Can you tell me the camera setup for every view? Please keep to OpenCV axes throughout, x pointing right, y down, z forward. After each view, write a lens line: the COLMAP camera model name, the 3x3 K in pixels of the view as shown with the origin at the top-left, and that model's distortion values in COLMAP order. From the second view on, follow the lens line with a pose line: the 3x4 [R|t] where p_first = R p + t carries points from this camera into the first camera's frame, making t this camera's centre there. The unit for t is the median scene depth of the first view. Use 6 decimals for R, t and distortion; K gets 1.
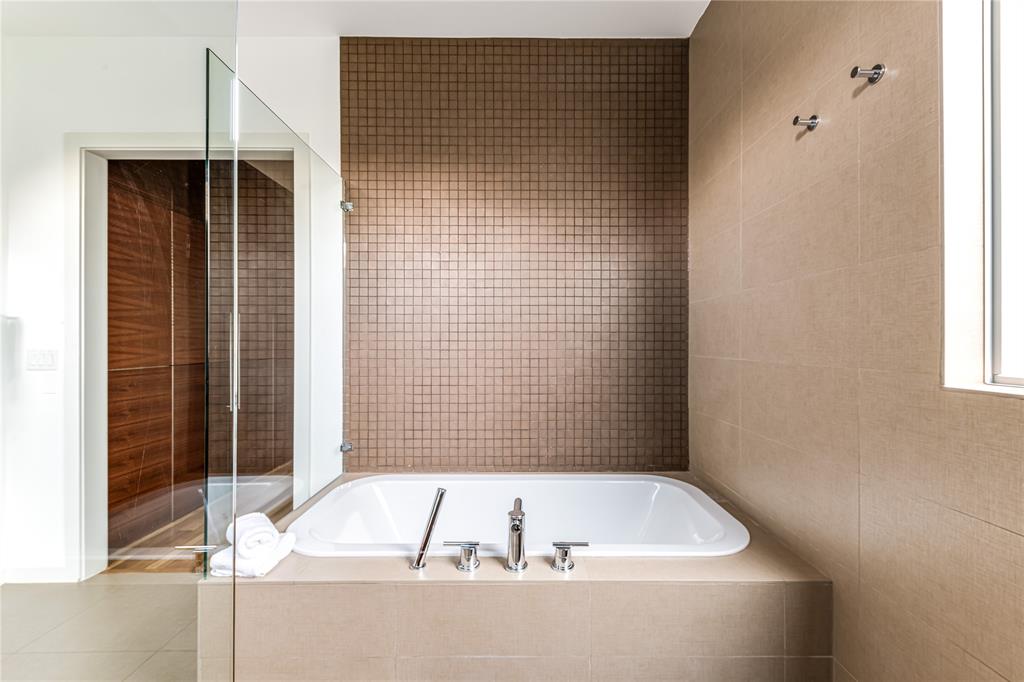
lens RADIAL K [[397.4, 0, 517.4], [0, 397.4, 343.4], [0, 0, 1]] dist [0.002571, 0.000061]
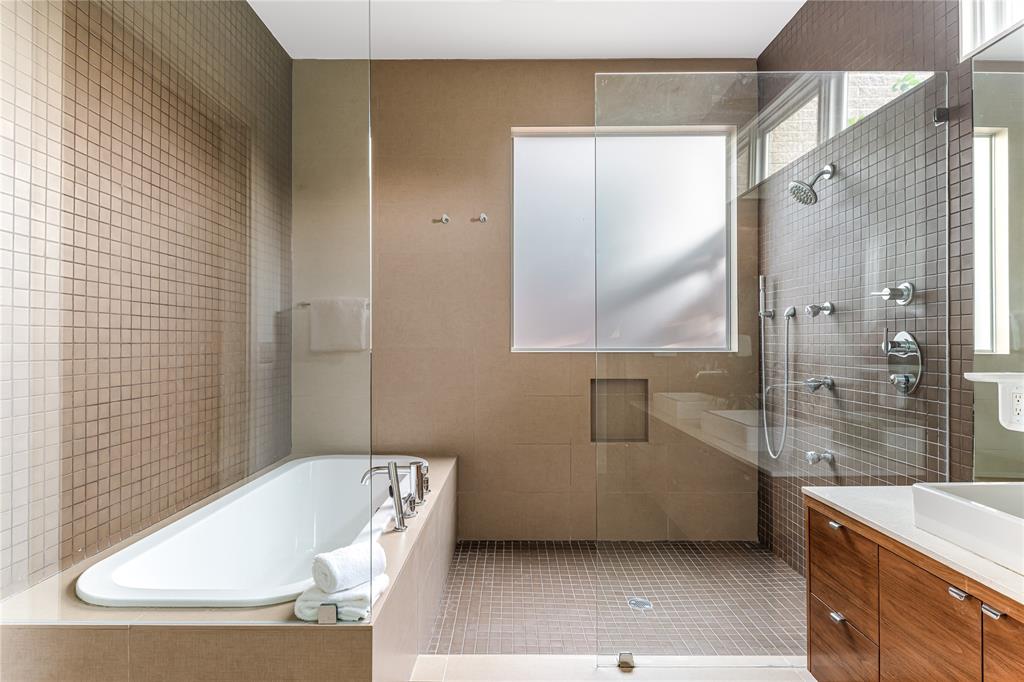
lens RADIAL K [[512.6, 0, 511.6], [0, 512.6, 338.3], [0, 0, 1]] dist [0.002859, -0.001287]
pose [[0.017128, 0.007028, 0.999829, -0.980138], [0.000102, 0.999975, -0.007031, 0.014330], [-0.999853, 0.000223, 0.017127, 0.378436]]
